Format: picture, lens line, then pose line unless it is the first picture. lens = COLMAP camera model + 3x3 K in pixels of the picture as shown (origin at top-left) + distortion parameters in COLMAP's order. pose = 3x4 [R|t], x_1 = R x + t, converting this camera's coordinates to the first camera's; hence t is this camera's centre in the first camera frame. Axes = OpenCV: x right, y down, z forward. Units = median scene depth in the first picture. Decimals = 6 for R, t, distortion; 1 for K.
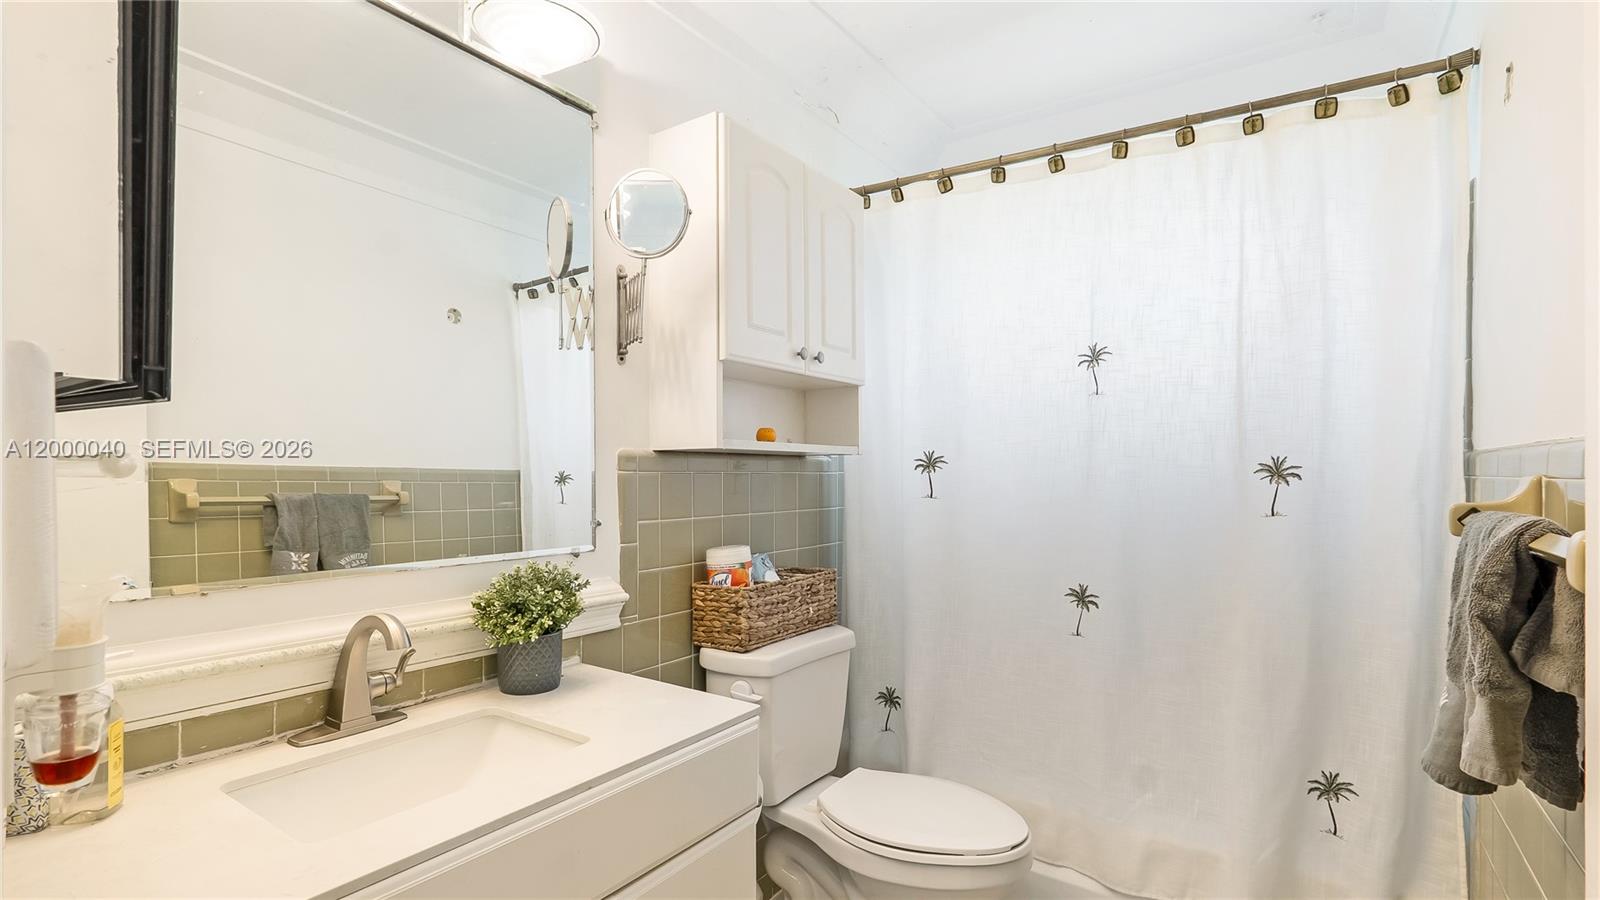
lens RADIAL K [[748.0, 0, 791.1], [0, 748.0, 461.5], [0, 0, 1]] dist [-0.004046, 0.000797]
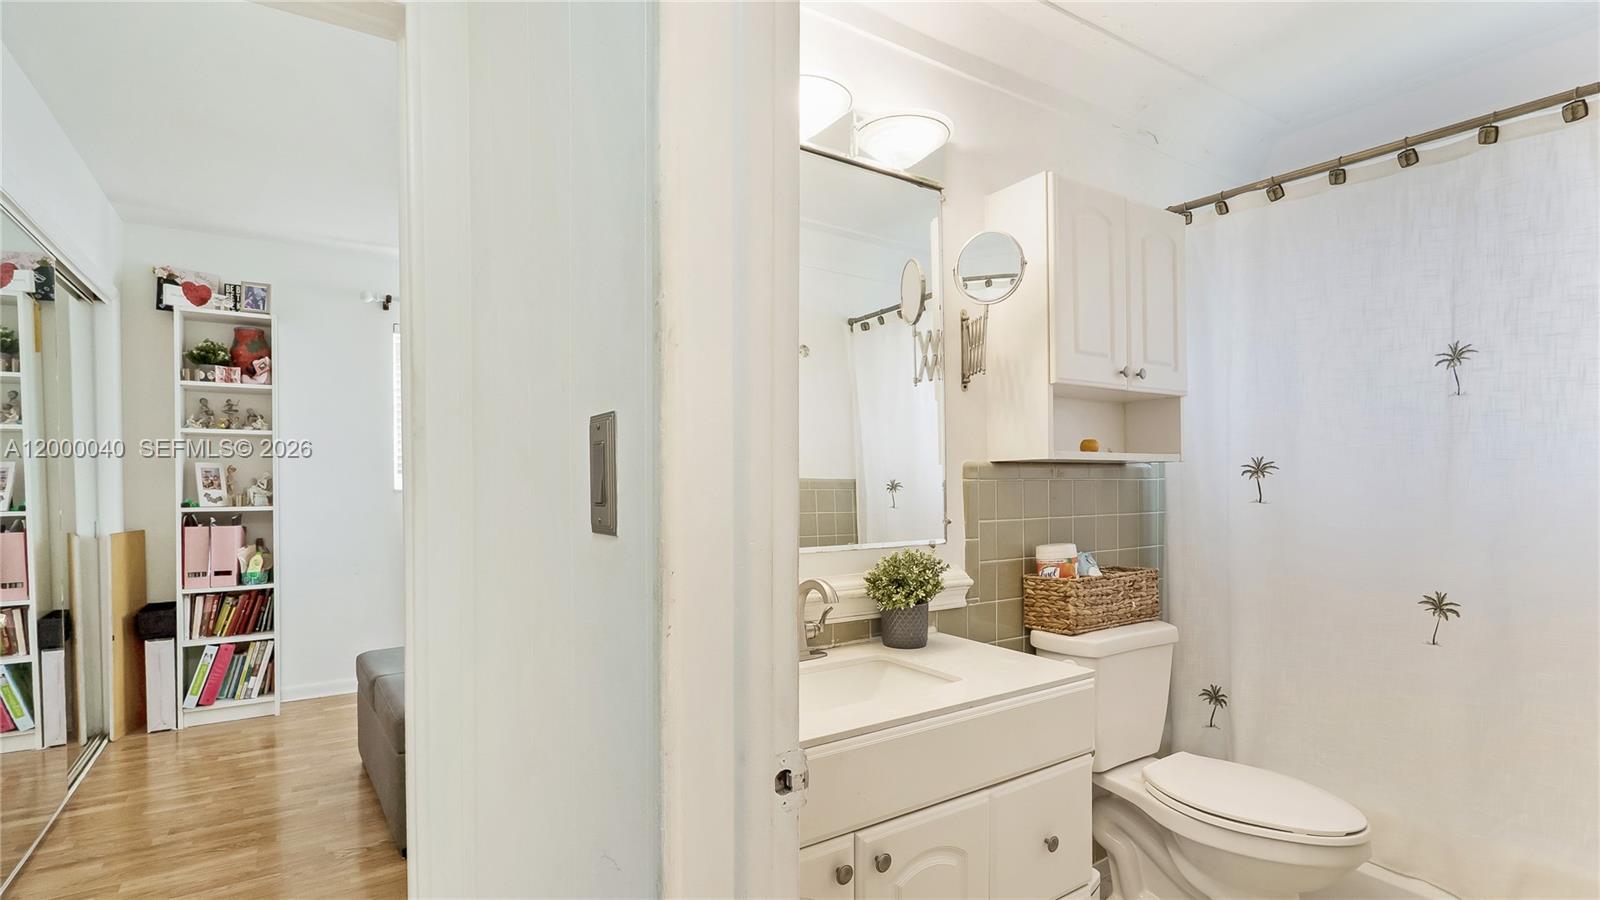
lens RADIAL K [[748.0, 0, 802.3], [0, 748.0, 486.8], [0, 0, 1]] dist [-0.004046, 0.000797]
pose [[0.931375, -0.005078, -0.364025, -0.028258], [0.013578, 0.999692, 0.020795, -0.003250], [0.363807, -0.024311, 0.931157, -0.210548]]
